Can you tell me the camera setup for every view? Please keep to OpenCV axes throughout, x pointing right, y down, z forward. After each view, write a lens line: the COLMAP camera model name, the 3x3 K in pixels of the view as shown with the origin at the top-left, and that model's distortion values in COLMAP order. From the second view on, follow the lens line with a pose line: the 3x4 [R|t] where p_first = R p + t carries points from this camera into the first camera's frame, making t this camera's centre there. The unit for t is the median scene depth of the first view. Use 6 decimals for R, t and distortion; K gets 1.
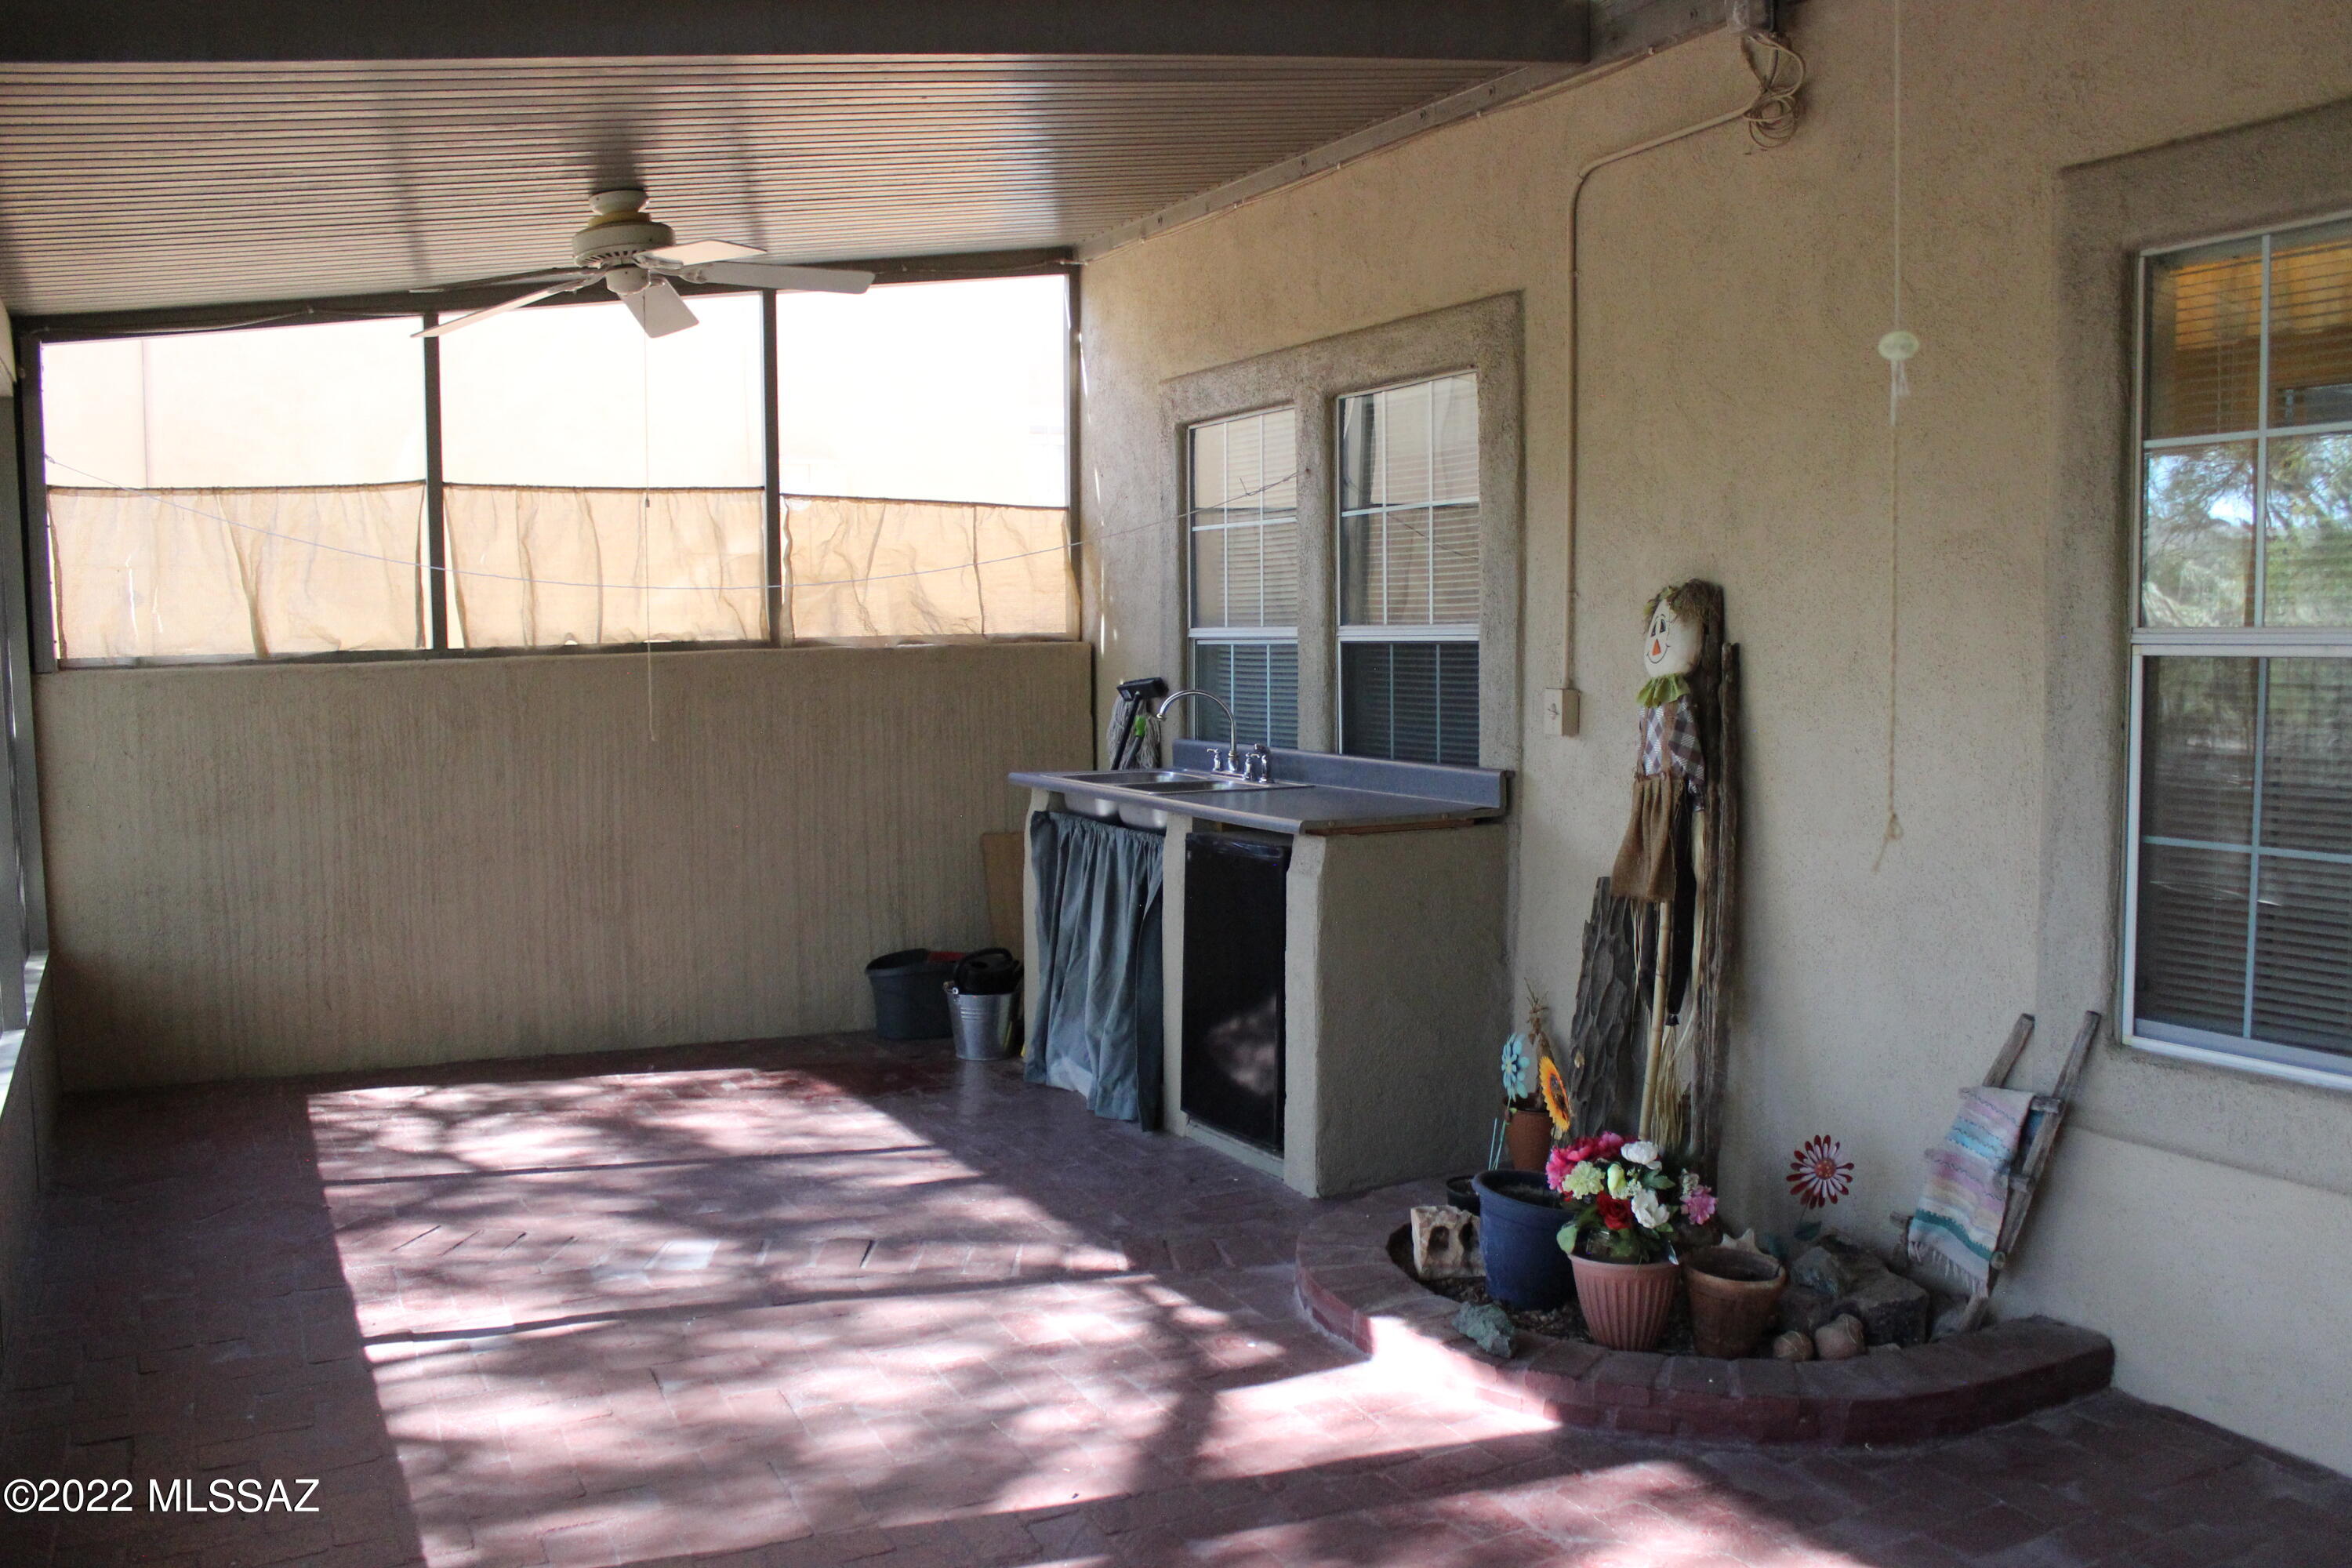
lens RADIAL K [[1980.1, 0, 1176.0], [0, 1980.1, 784.0], [0, 0, 1]] dist [-0.154184, 0.131962]
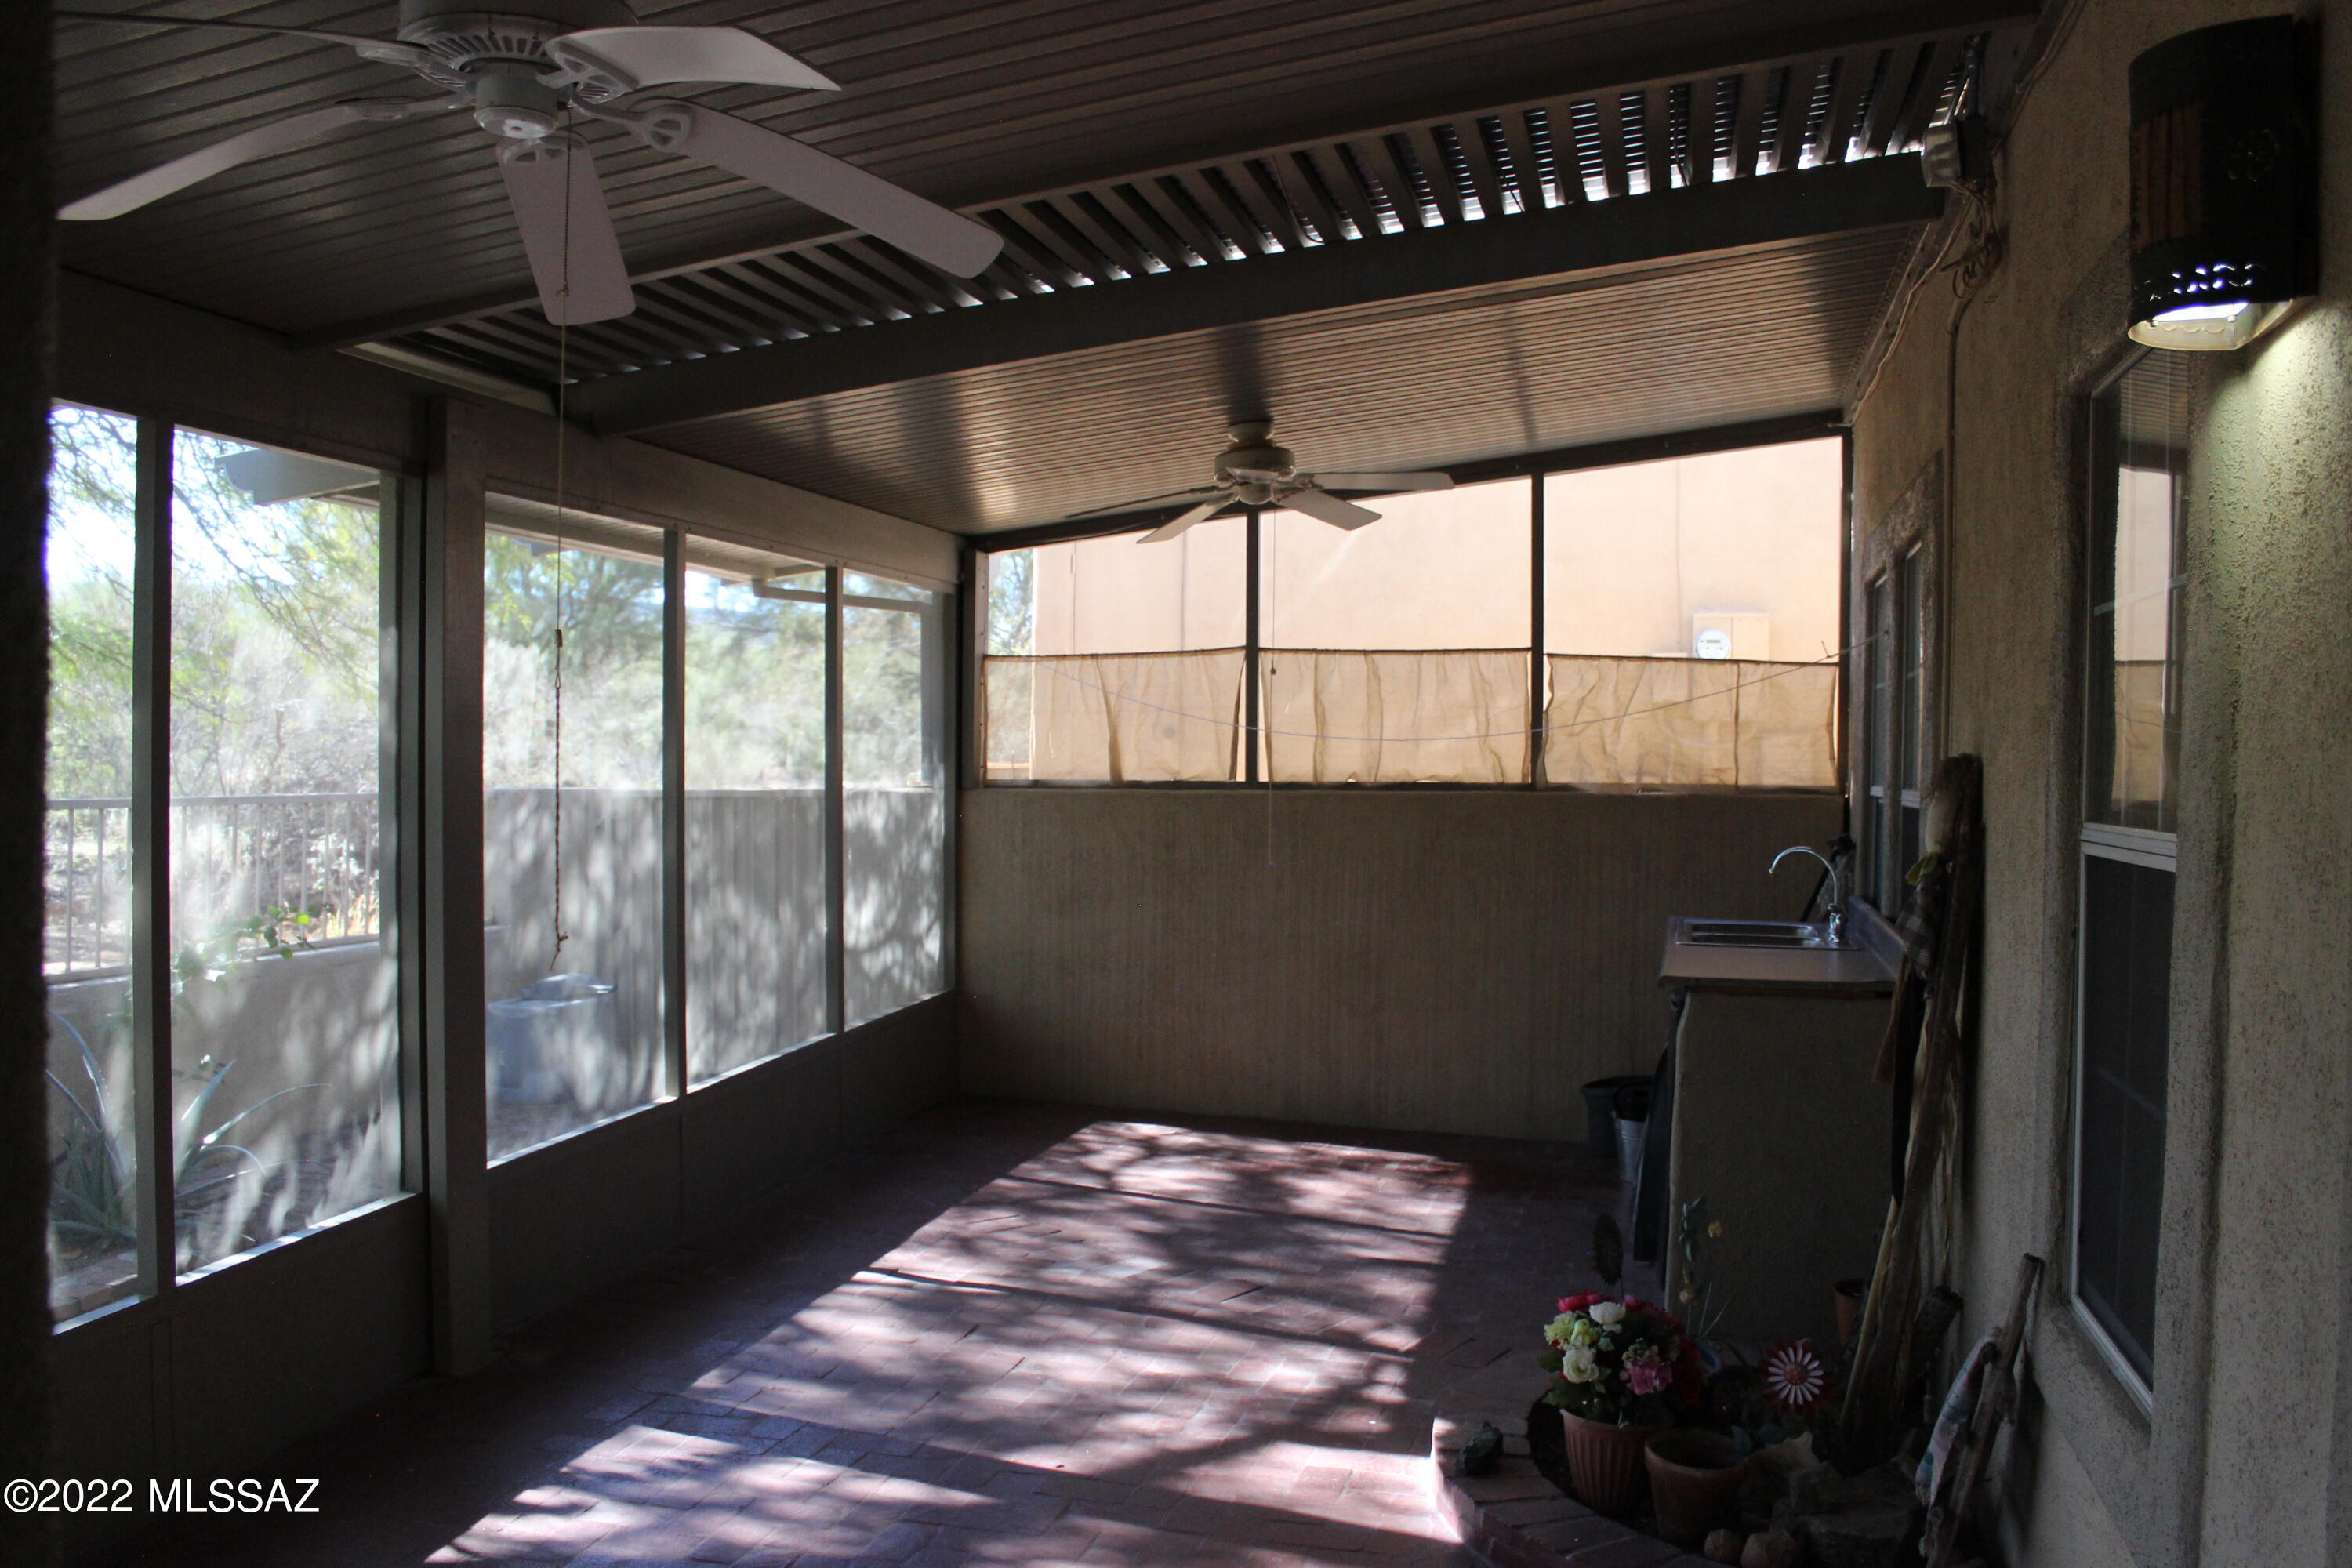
lens RADIAL K [[1980.1, 0, 1176.0], [0, 1980.1, 784.0], [0, 0, 1]] dist [-0.154184, 0.131962]
pose [[0.728683, 0.030980, -0.684150, 0.561634], [-0.073902, 0.996700, -0.033580, -0.027424], [0.680852, 0.075029, 0.728568, 0.056786]]
